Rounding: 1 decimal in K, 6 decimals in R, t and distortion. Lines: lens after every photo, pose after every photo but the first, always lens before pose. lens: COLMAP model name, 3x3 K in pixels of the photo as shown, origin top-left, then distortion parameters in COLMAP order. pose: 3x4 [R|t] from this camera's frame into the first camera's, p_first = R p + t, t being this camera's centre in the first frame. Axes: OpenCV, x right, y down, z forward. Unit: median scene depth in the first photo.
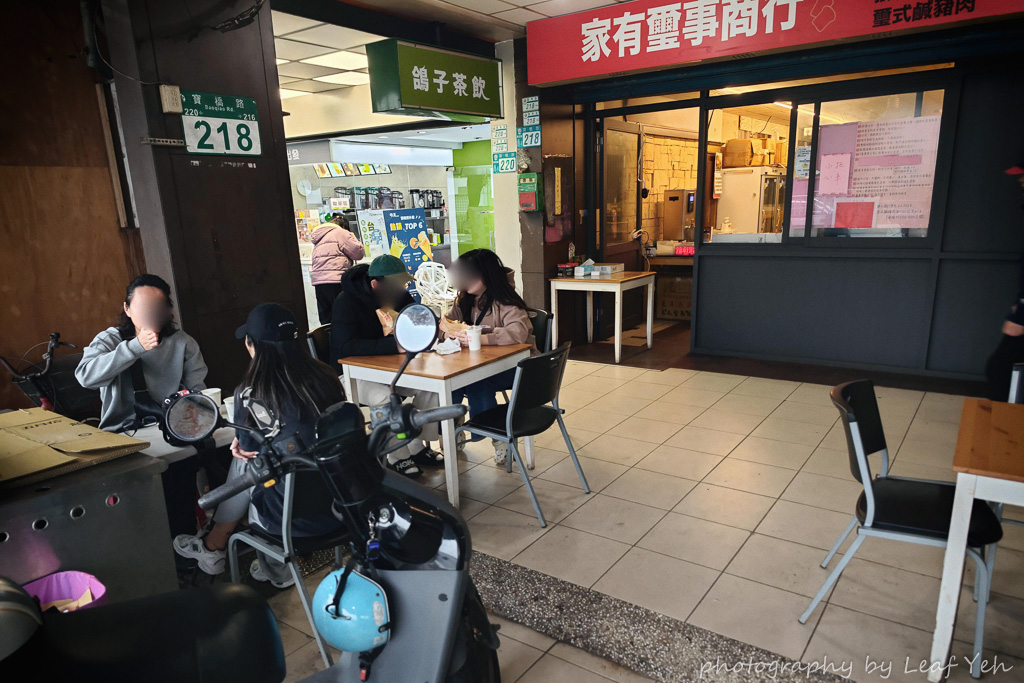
lens RADIAL K [[674.4, 0, 528.3], [0, 674.4, 395.4], [0, 0, 1]] dist [0.073589, -0.094707]
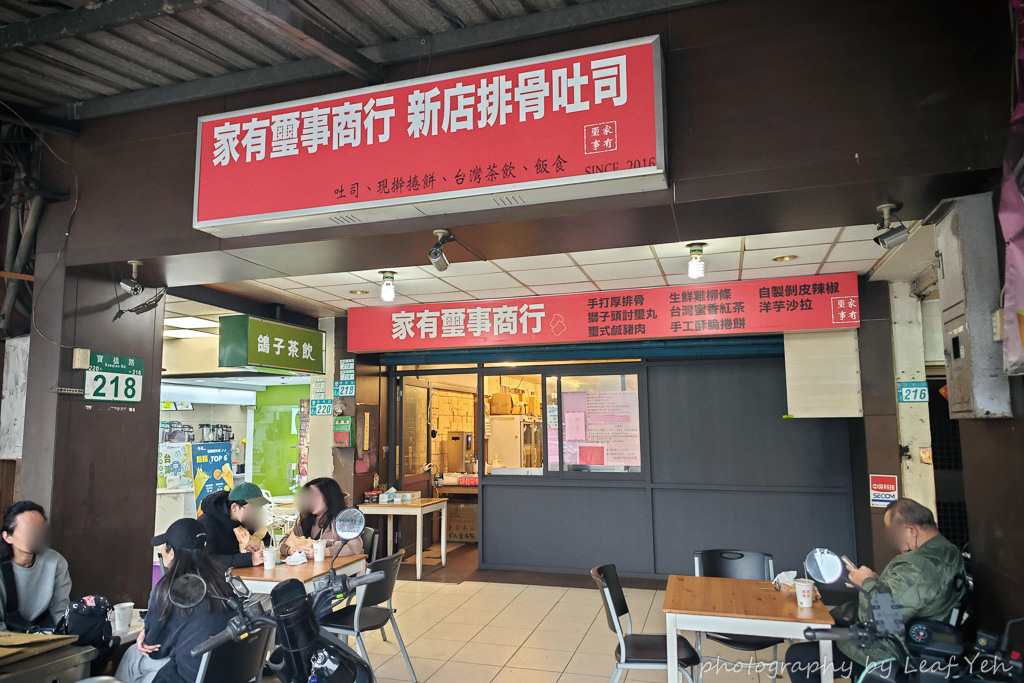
lens RADIAL K [[664.8, 0, 512.0], [0, 664.8, 341.5], [0, 0, 1]] dist [0.067270, -0.087393]
pose [[0.950923, 0.066522, 0.302194, -0.084615], [0.062413, 0.915310, -0.397886, 0.043592], [-0.303069, 0.397219, 0.866237, -0.179715]]
